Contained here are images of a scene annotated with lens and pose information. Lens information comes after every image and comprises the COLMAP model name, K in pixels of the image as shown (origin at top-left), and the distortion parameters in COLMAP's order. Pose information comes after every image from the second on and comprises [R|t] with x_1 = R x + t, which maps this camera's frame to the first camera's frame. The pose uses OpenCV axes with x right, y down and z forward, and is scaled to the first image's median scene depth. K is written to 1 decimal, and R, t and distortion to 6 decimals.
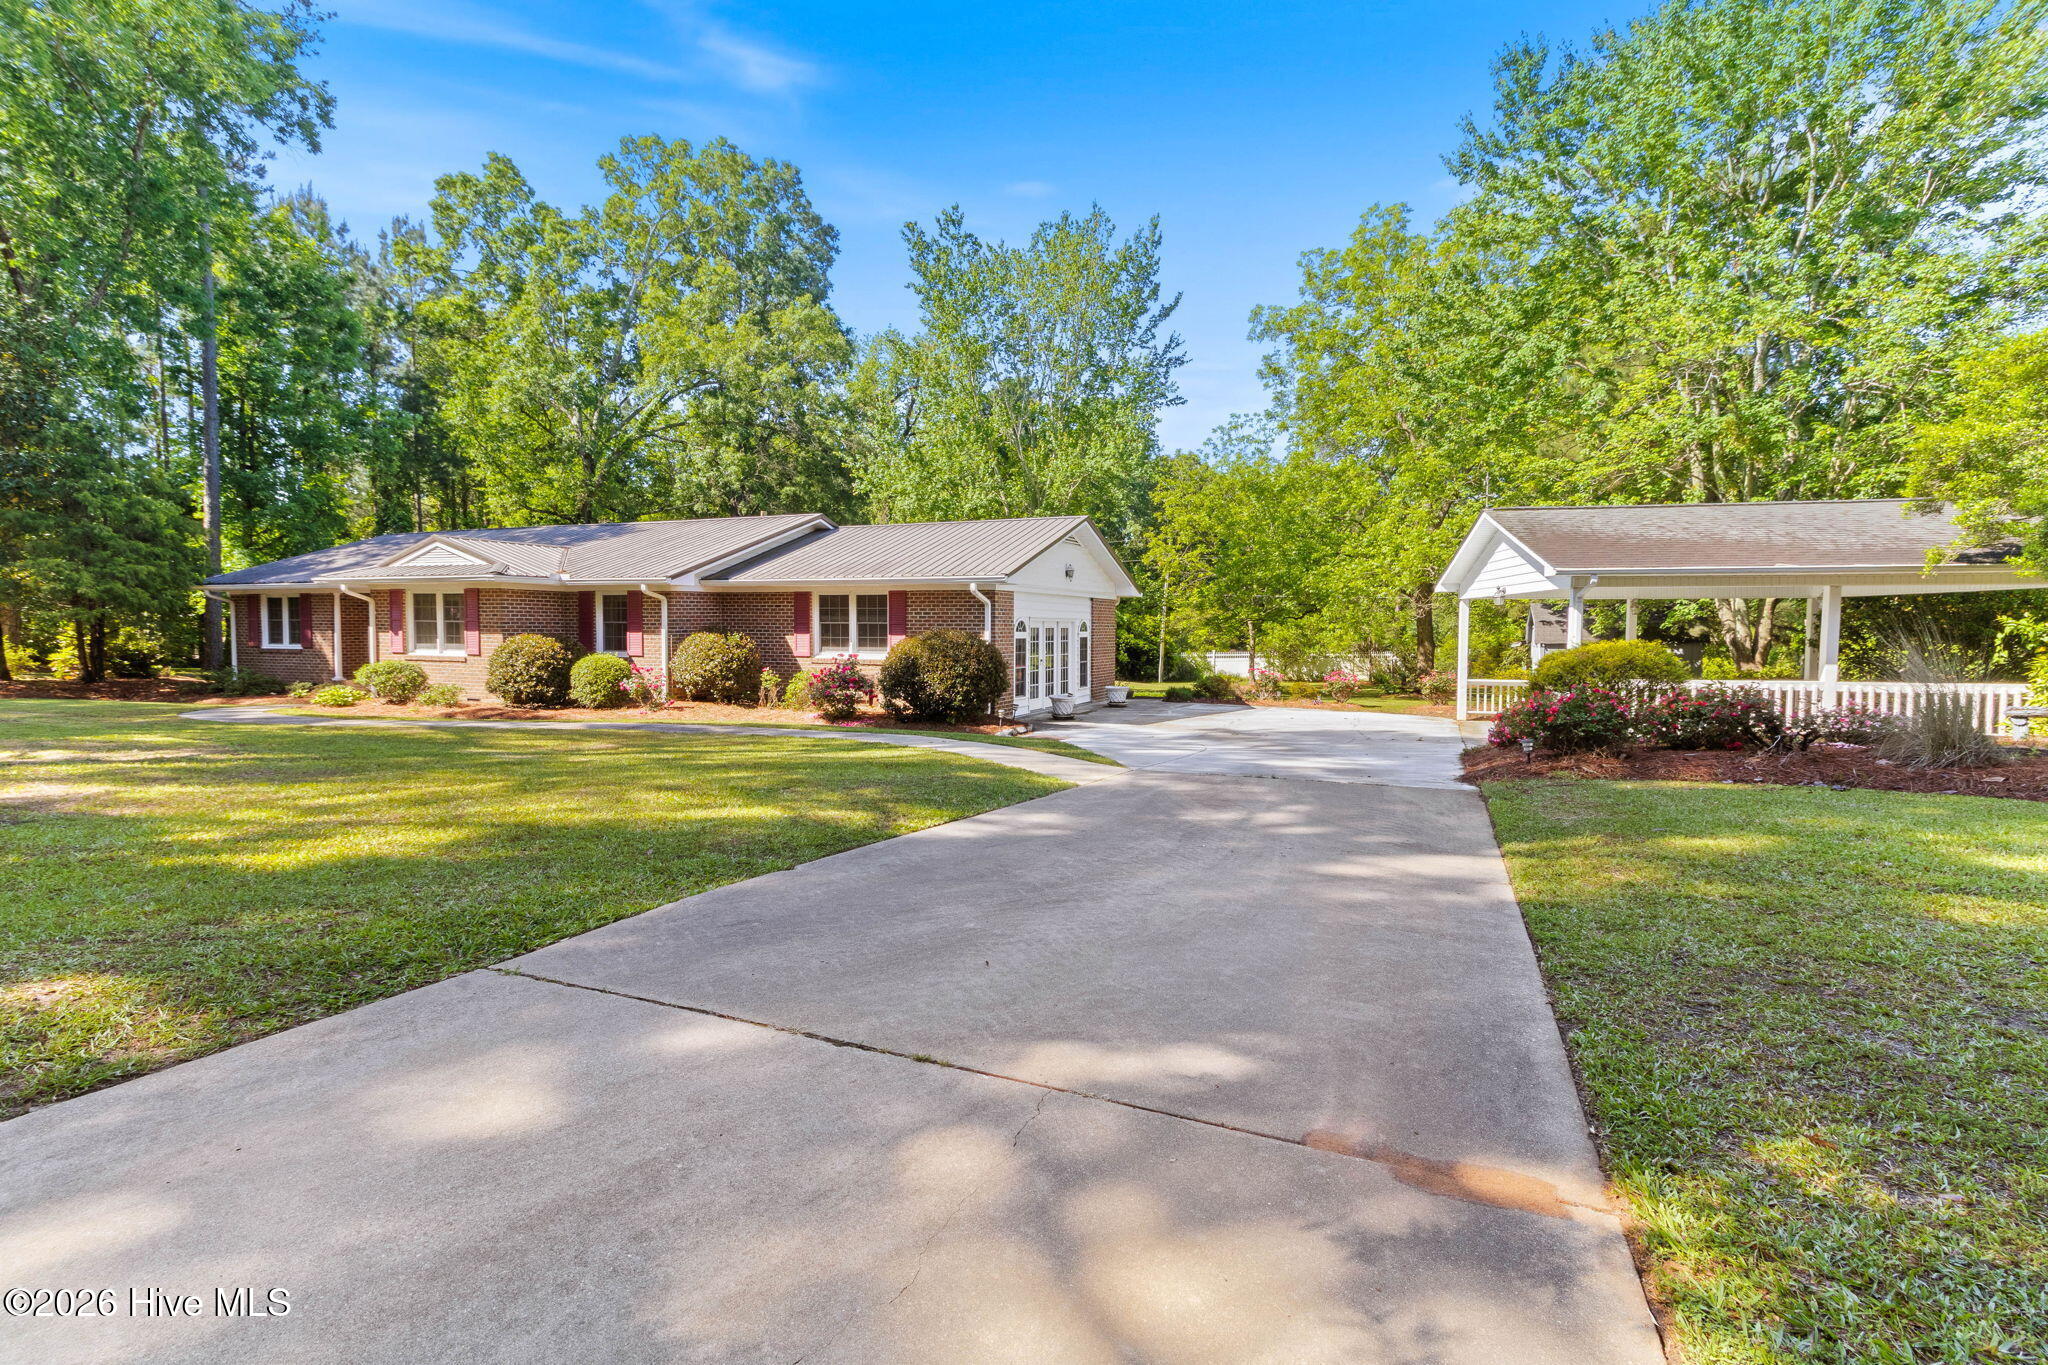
lens RADIAL K [[976.8, 0, 1051.1], [0, 976.8, 677.8], [0, 0, 1]] dist [0.024889, -0.000307]
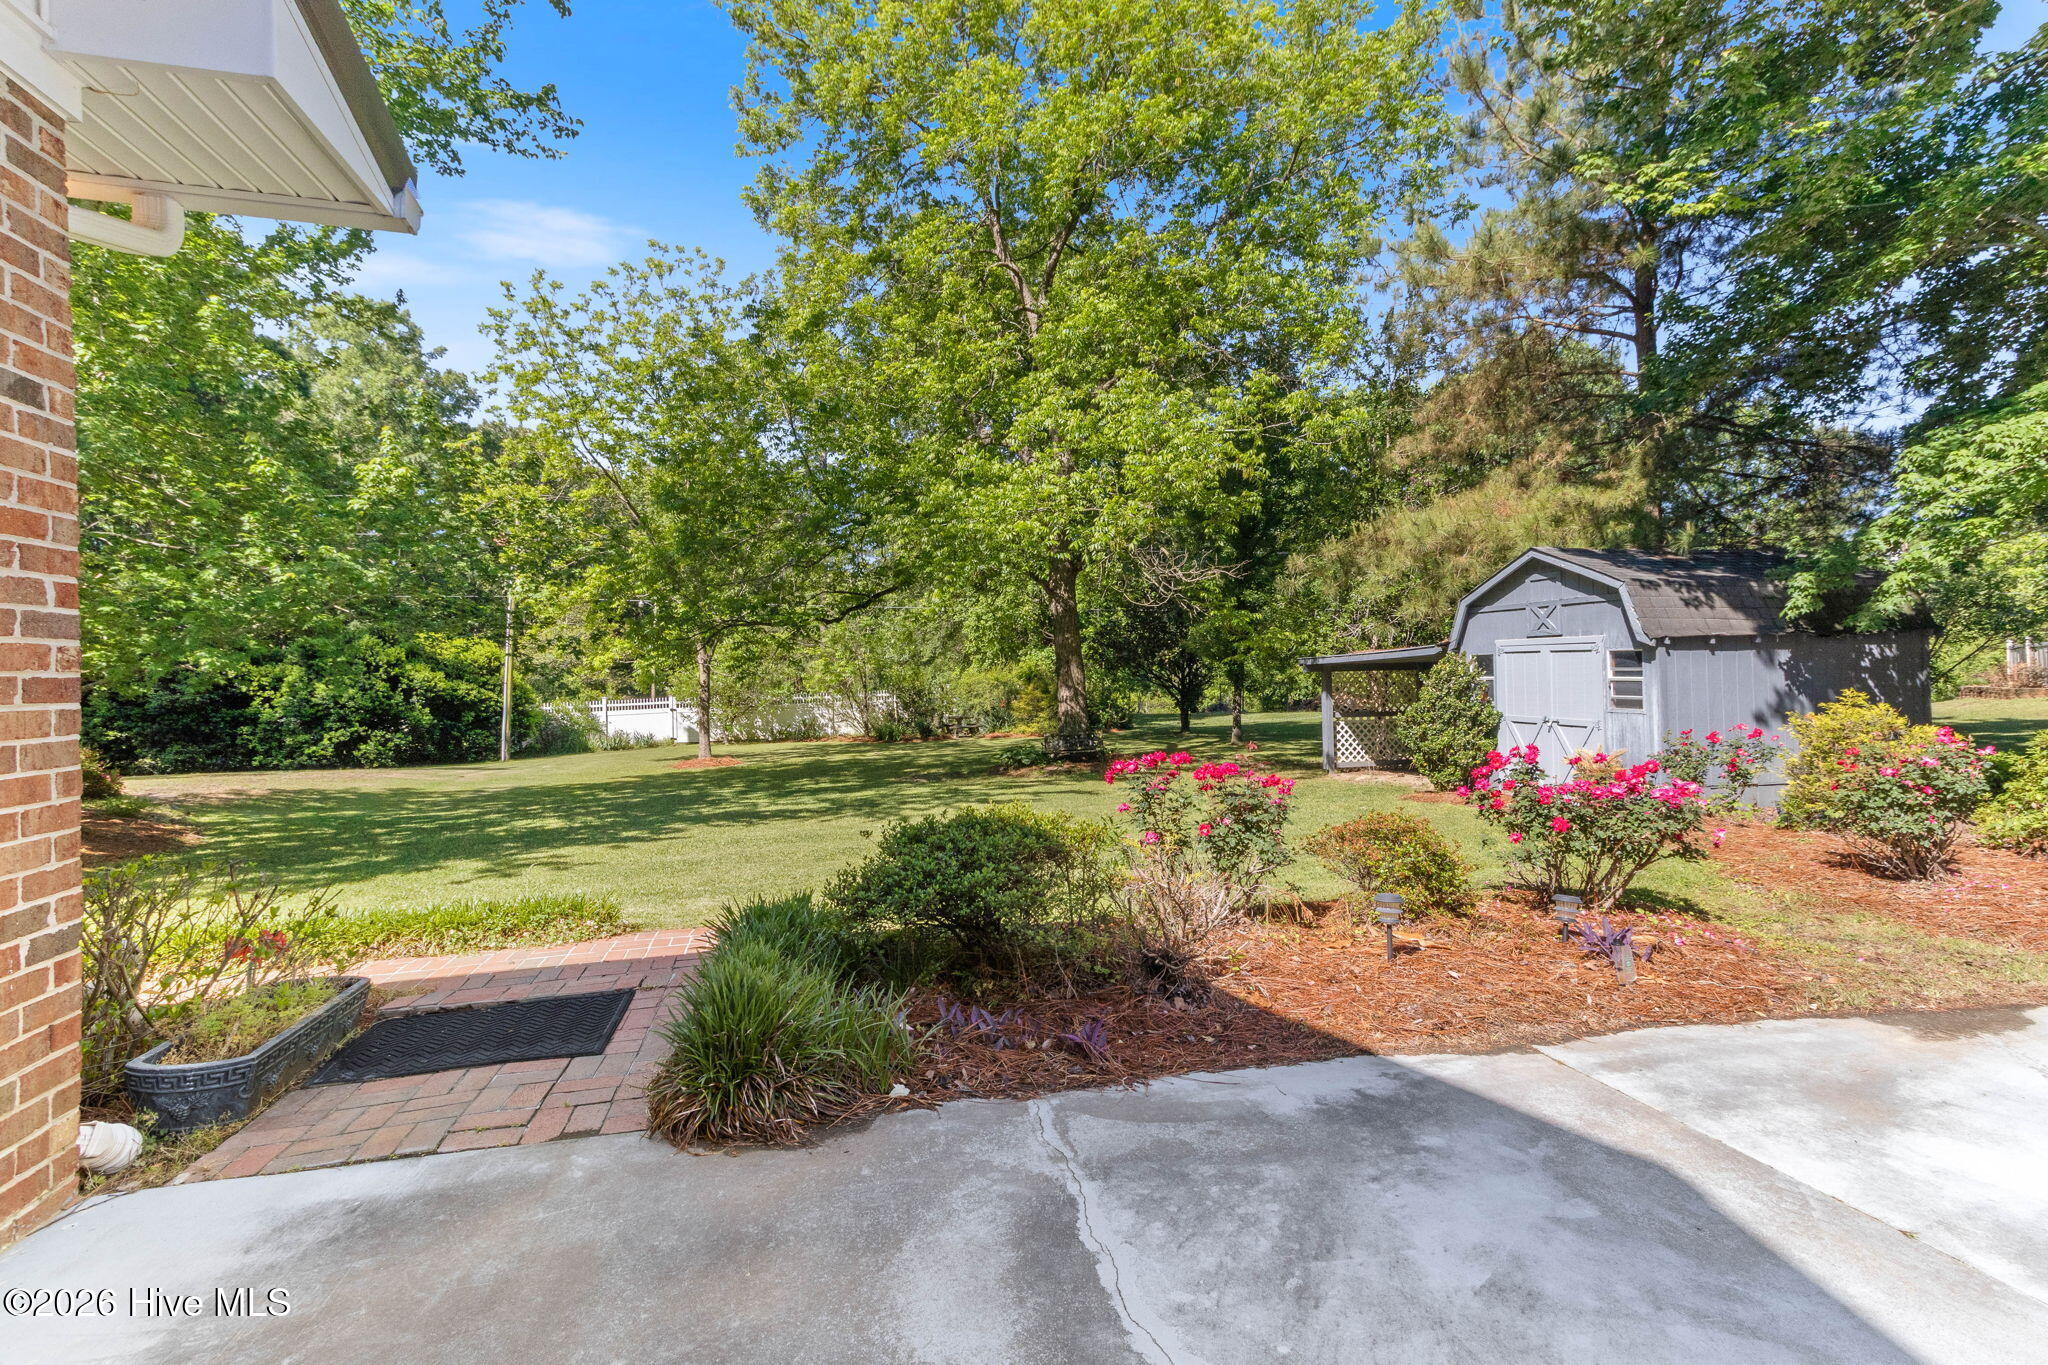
lens RADIAL K [[966.4, 0, 1035.5], [0, 966.4, 652.3], [0, 0, 1]] dist [0.015095, -0.000277]
pose [[0.817297, -0.006743, 0.576178, 0.108951], [0.049278, 0.997086, -0.058232, -0.022401], [-0.574106, 0.075986, 0.815247, 0.994695]]
